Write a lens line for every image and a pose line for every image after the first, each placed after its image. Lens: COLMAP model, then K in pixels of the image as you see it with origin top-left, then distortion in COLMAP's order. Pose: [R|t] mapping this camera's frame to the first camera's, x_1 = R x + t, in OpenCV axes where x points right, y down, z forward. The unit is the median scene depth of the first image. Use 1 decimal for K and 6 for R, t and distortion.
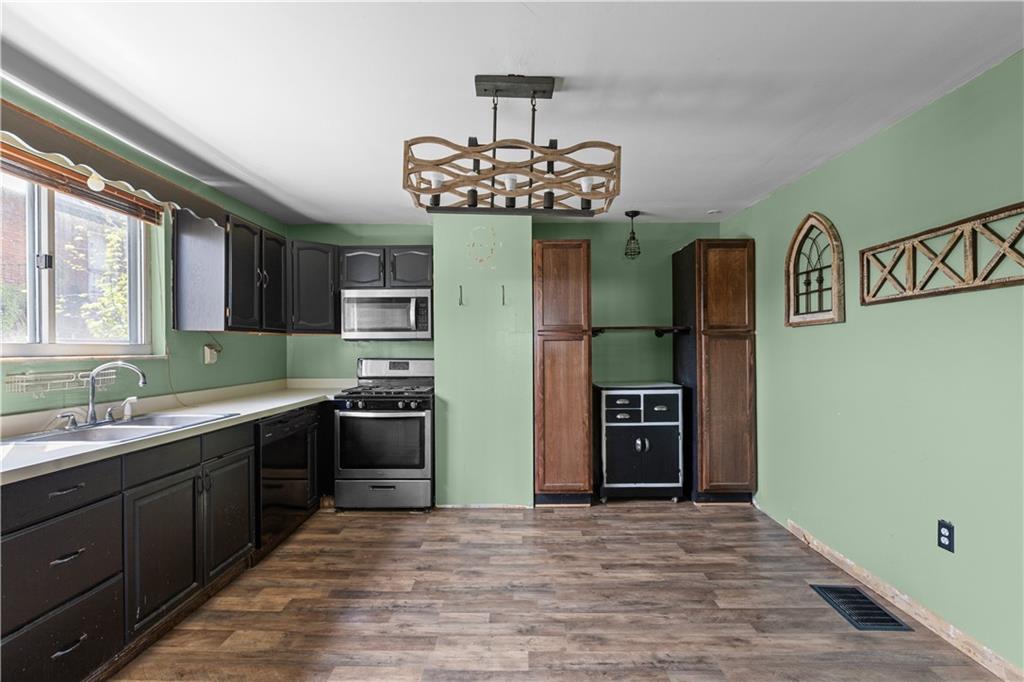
lens RADIAL K [[456.0, 0, 520.1], [0, 456.0, 346.6], [0, 0, 1]] dist [0.002194, -0.001250]
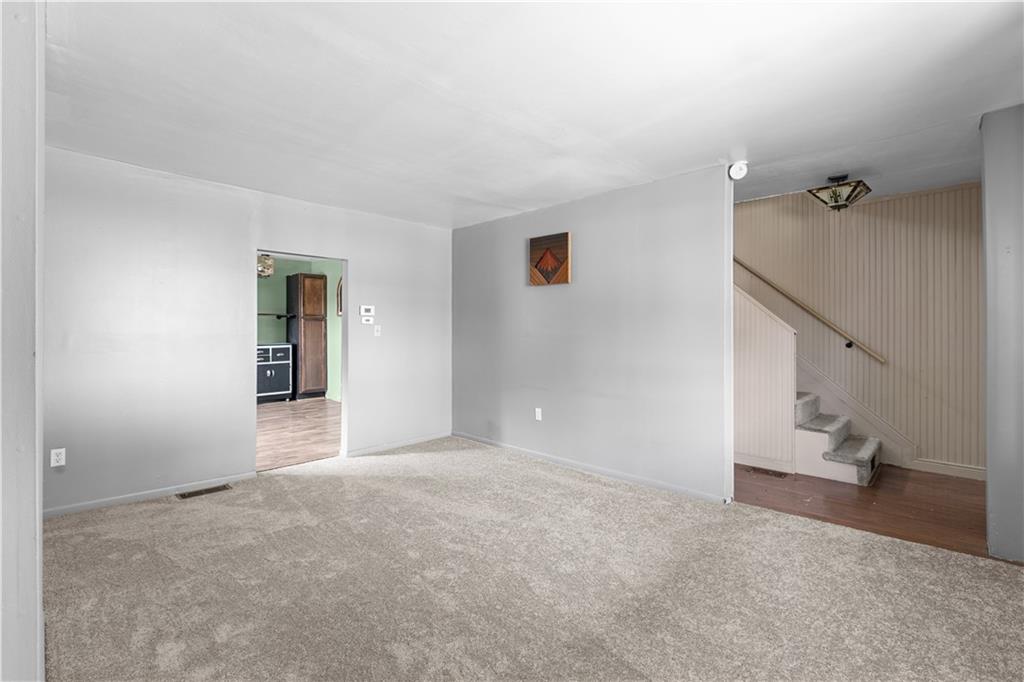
lens RADIAL K [[456.0, 0, 506.0], [0, 456.0, 331.5], [0, 0, 1]] dist [0.002194, -0.001250]
pose [[0.709719, 0.003692, 0.704475, -0.431468], [-0.009300, 0.999948, 0.004129, 0.016258], [-0.704424, -0.009482, 0.709716, -1.204811]]
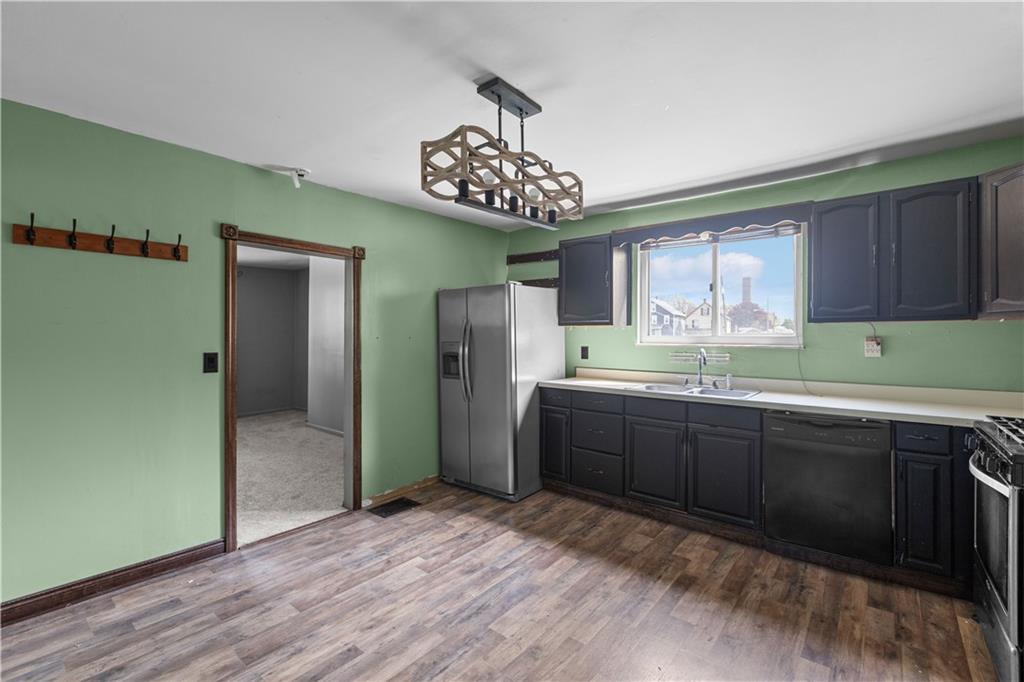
lens RADIAL K [[456.0, 0, 510.4], [0, 456.0, 335.0], [0, 0, 1]] dist [0.002194, -0.001250]
pose [[-0.636377, -0.003058, -0.771372, 0.447214], [0.001084, 0.999988, -0.004859, -0.002969], [0.771378, -0.003928, -0.636366, 0.922706]]
